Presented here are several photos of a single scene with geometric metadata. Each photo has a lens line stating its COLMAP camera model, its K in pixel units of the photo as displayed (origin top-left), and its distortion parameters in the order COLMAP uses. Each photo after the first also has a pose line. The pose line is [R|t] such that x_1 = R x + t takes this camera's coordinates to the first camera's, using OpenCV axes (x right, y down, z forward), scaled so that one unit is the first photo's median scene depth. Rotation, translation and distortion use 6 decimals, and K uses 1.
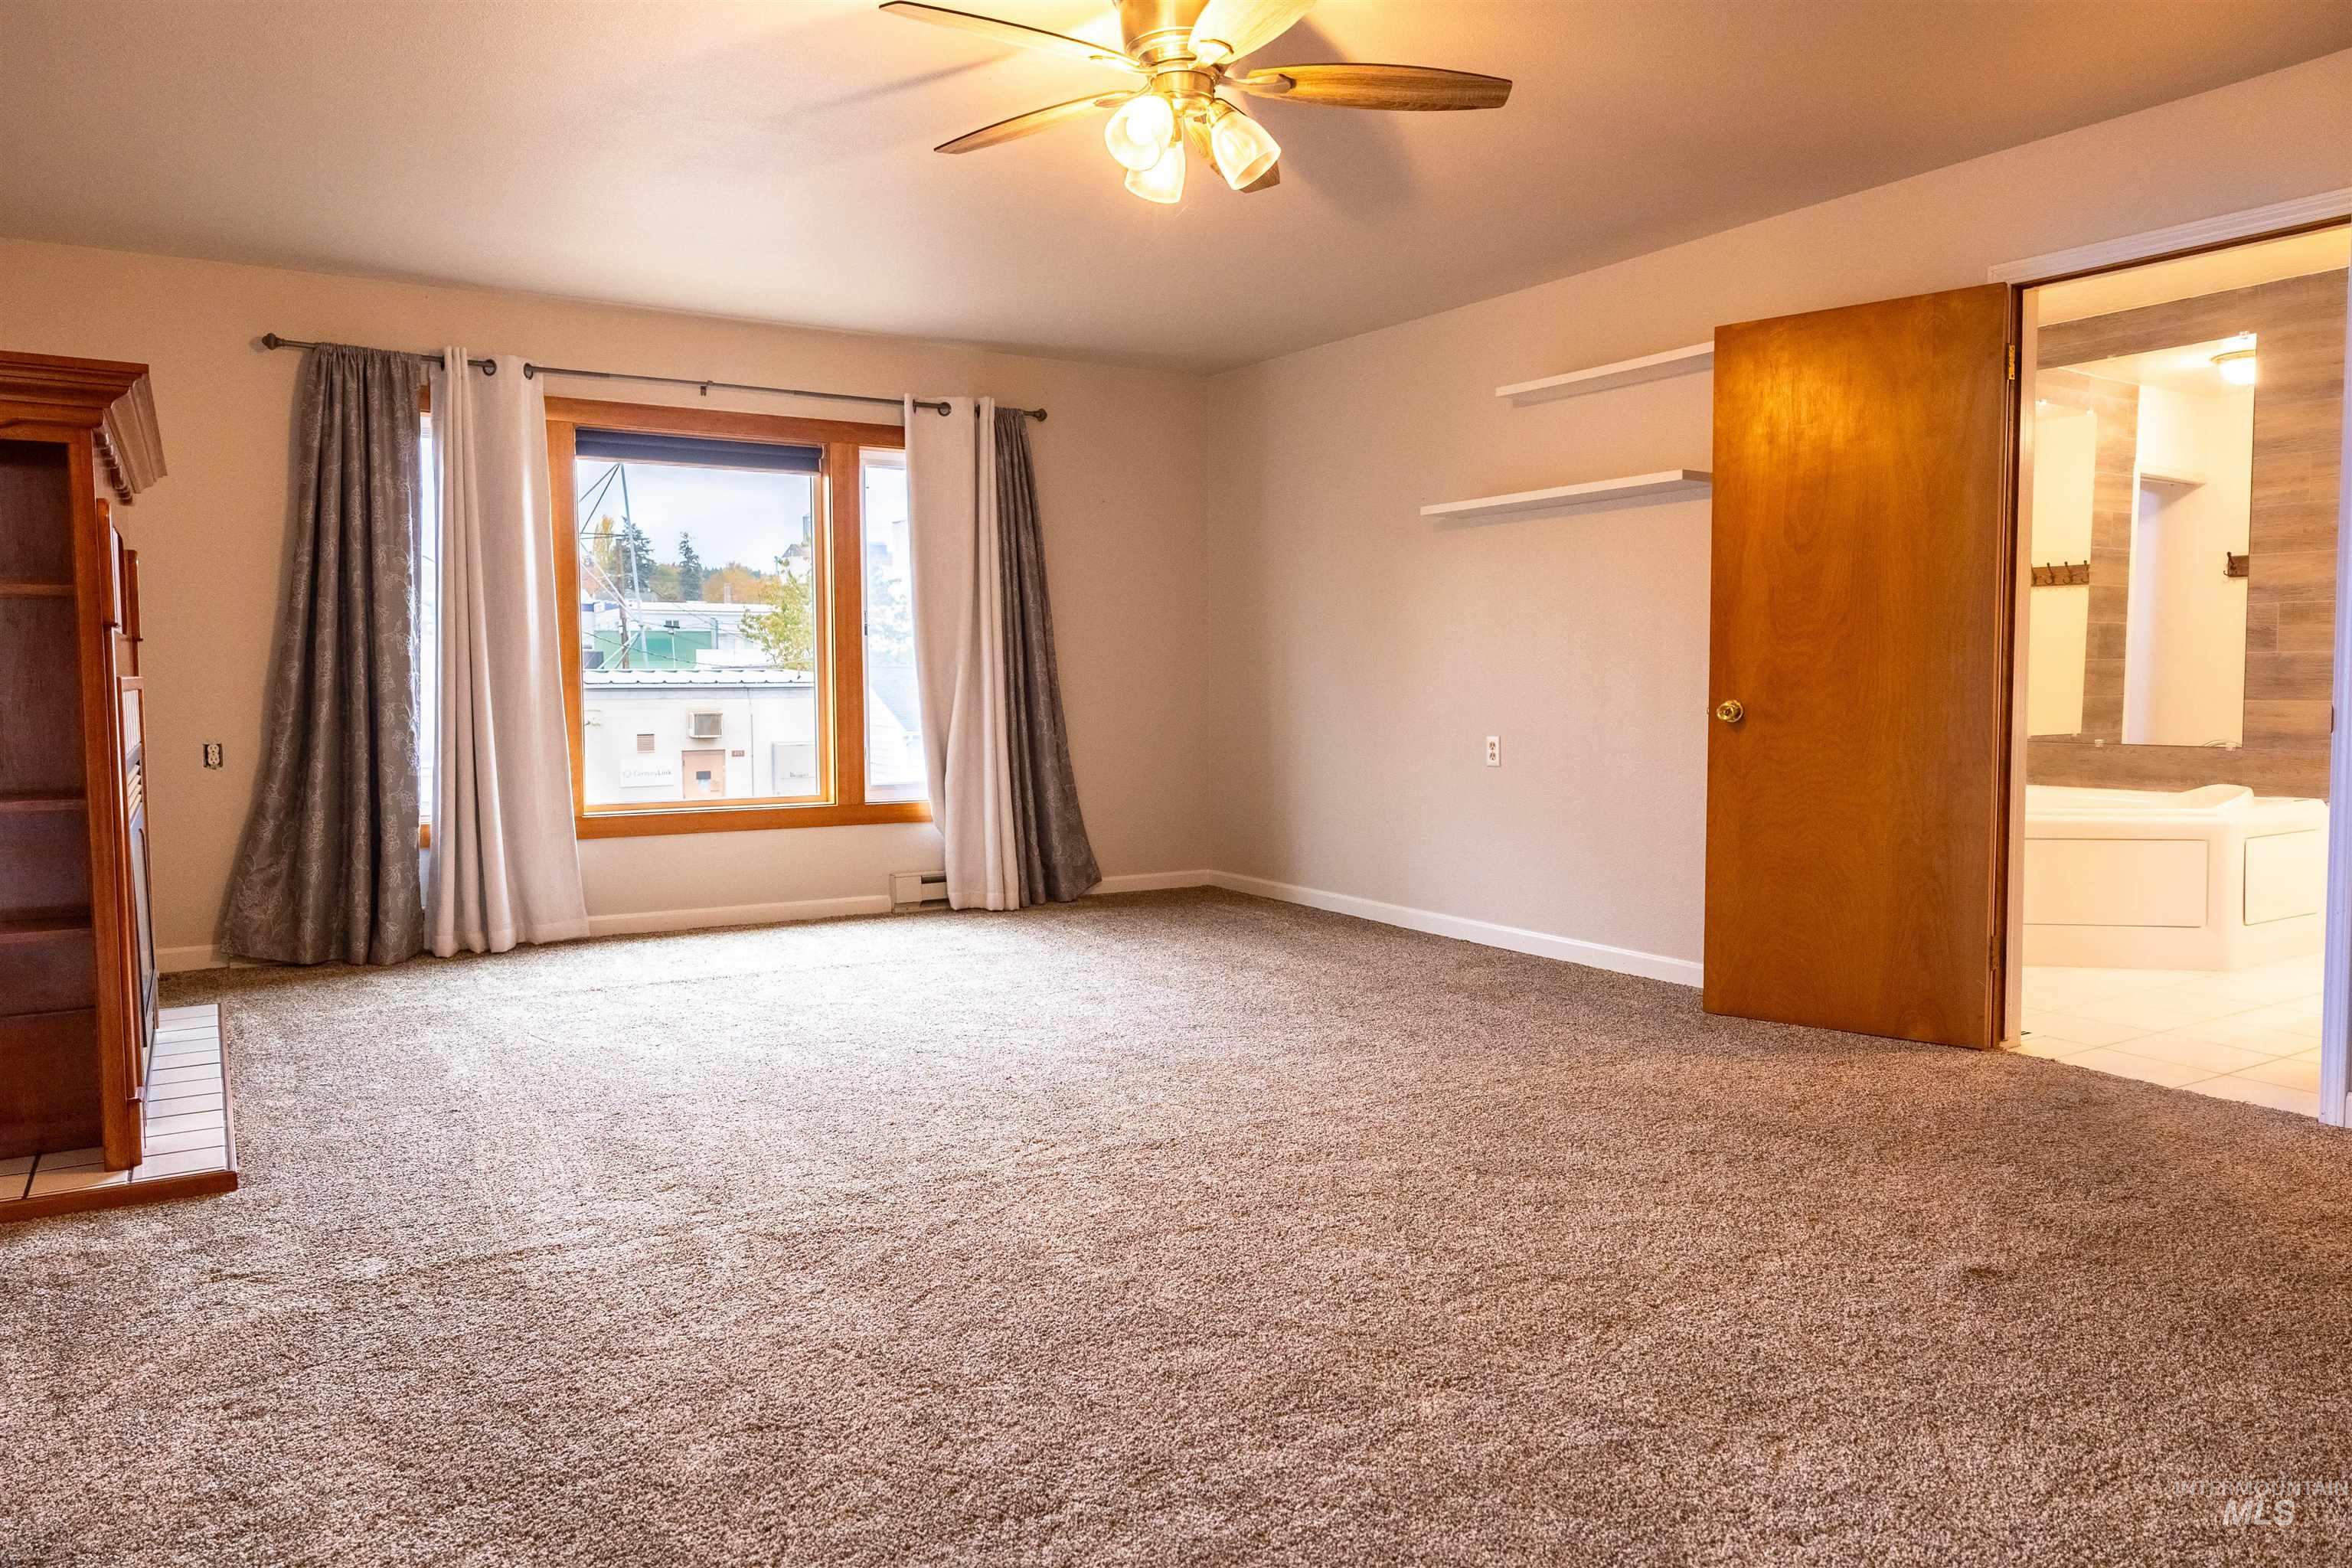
lens RADIAL K [[1577.3, 0, 1164.7], [0, 1577.3, 776.1], [0, 0, 1]] dist [-0.002196, 0.002030]
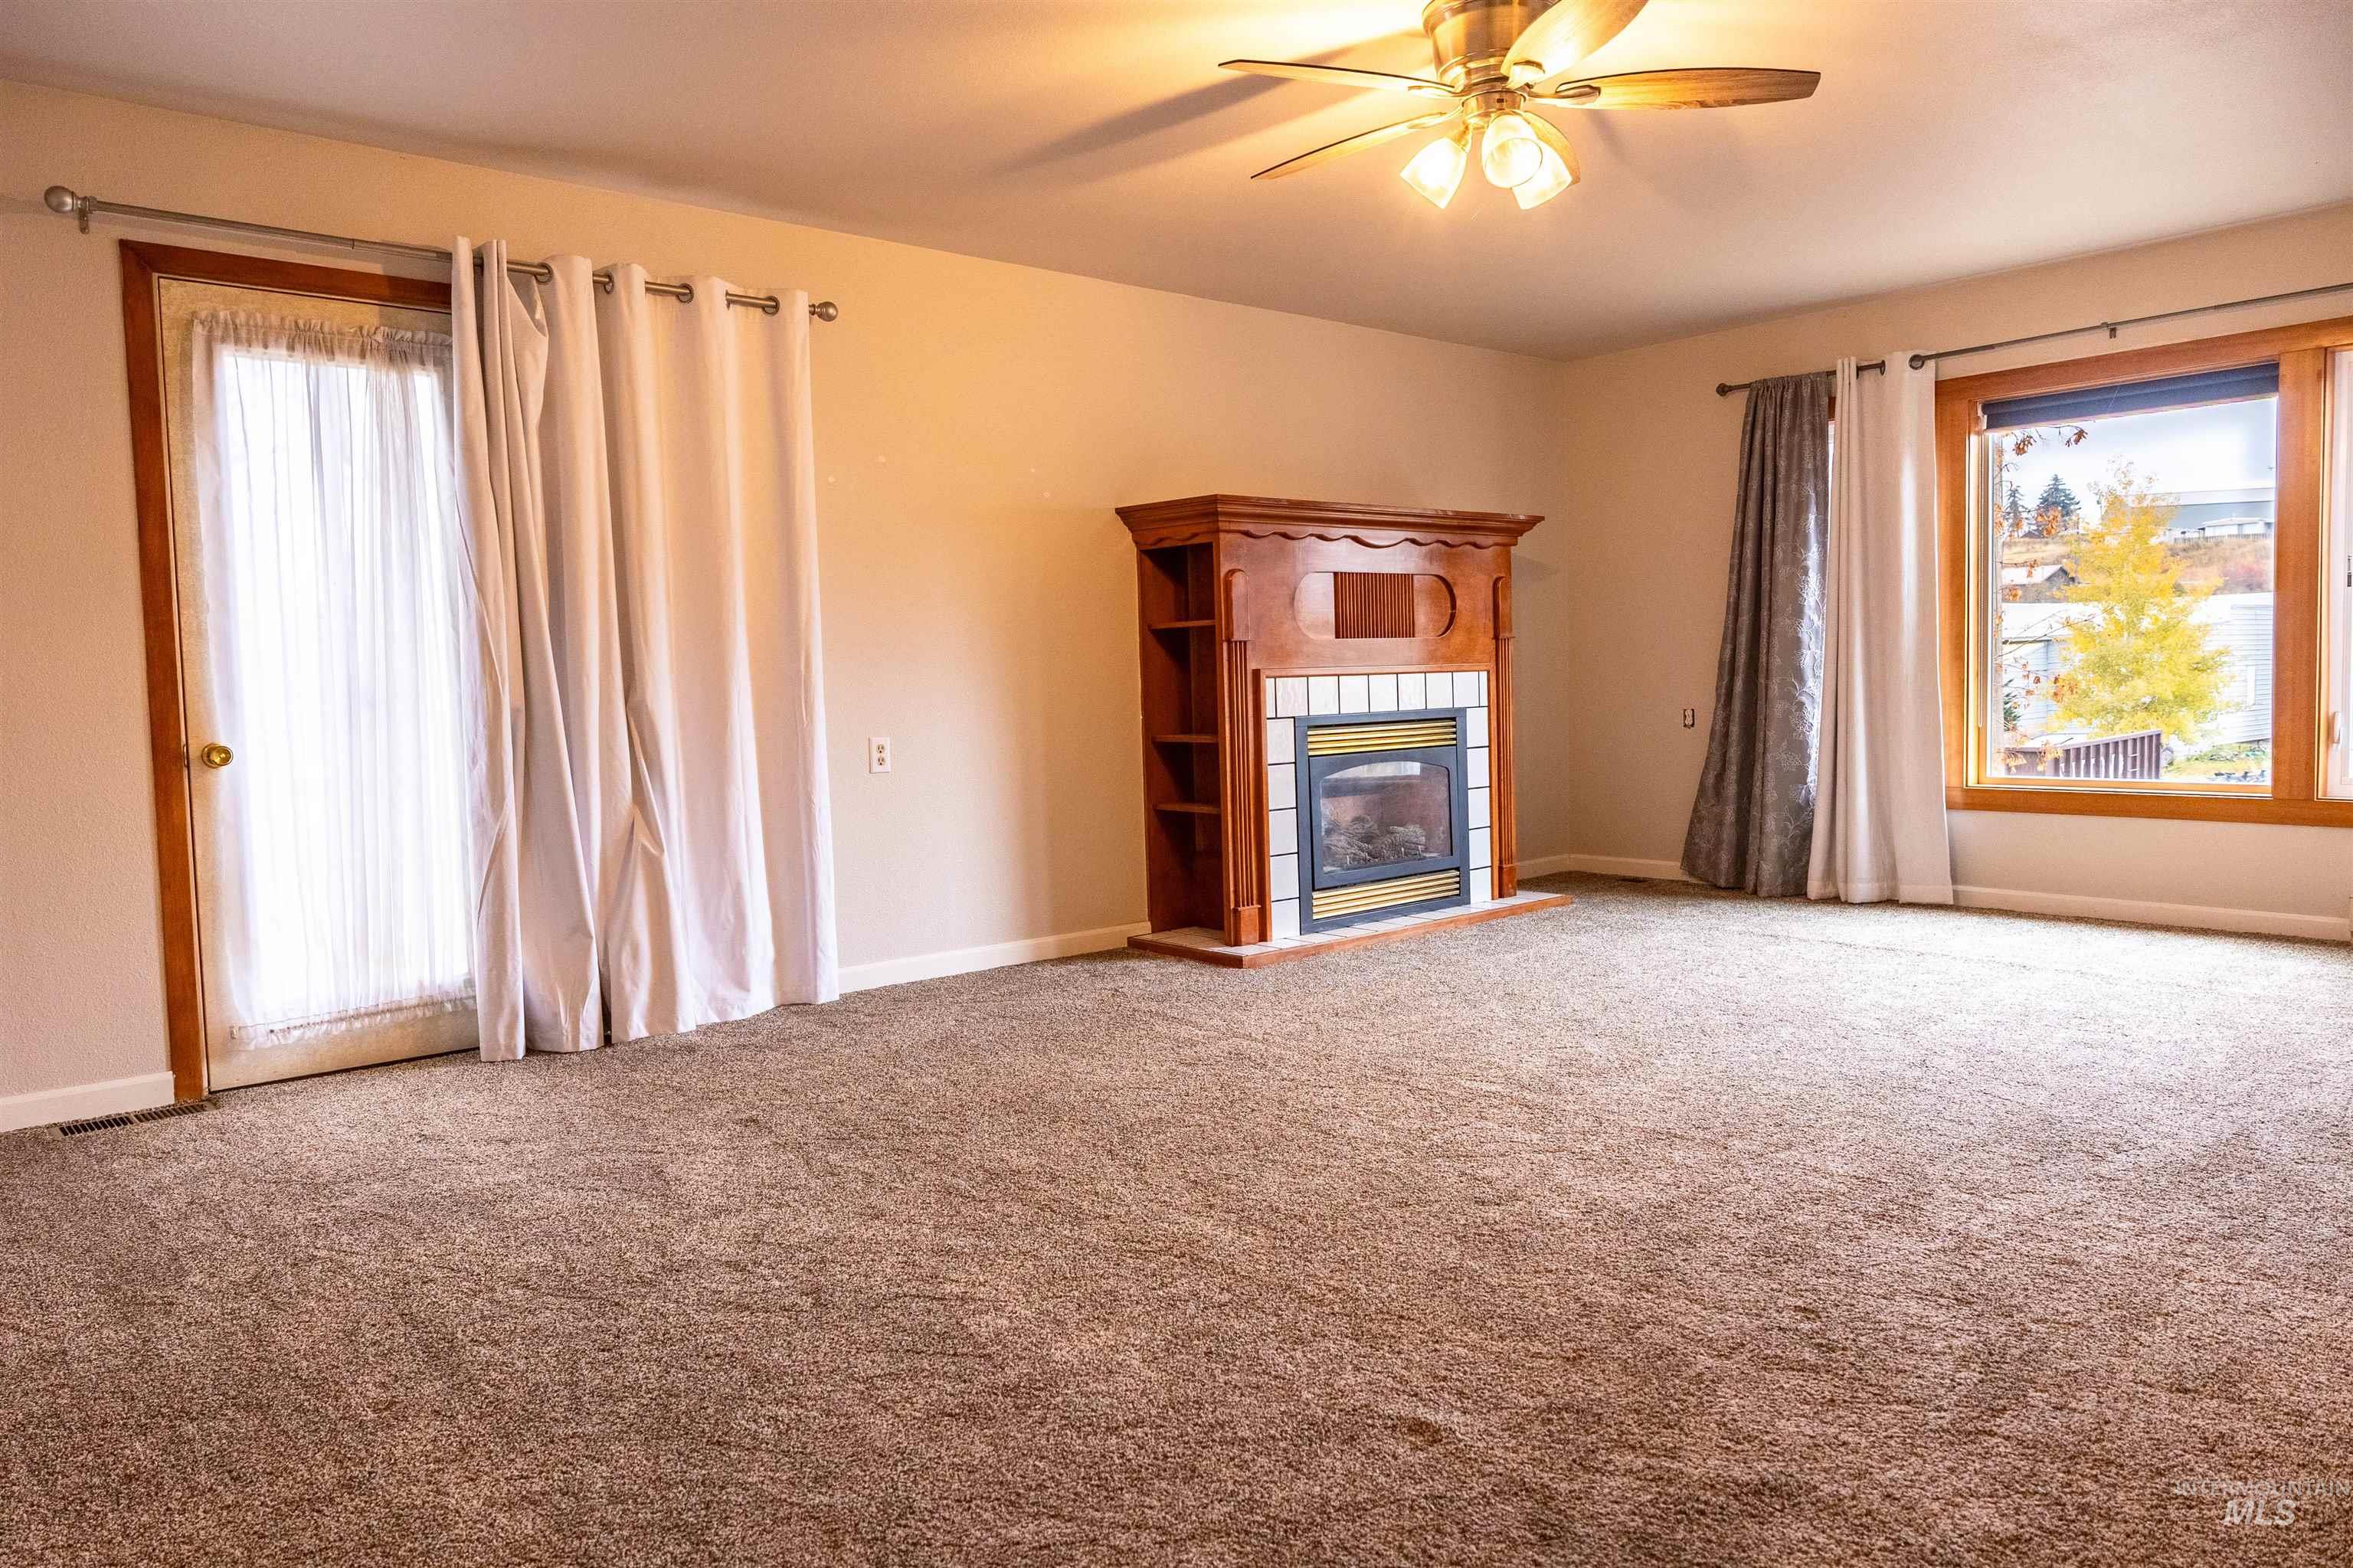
lens RADIAL K [[1578.0, 0, 1165.2], [0, 1578.0, 776.1], [0, 0, 1]] dist [-0.002196, 0.002030]
pose [[0.178495, 0.062898, -0.981928, 0.567240], [-0.027814, 0.997878, 0.058864, -0.028101], [0.983548, 0.016804, 0.179865, 0.321080]]
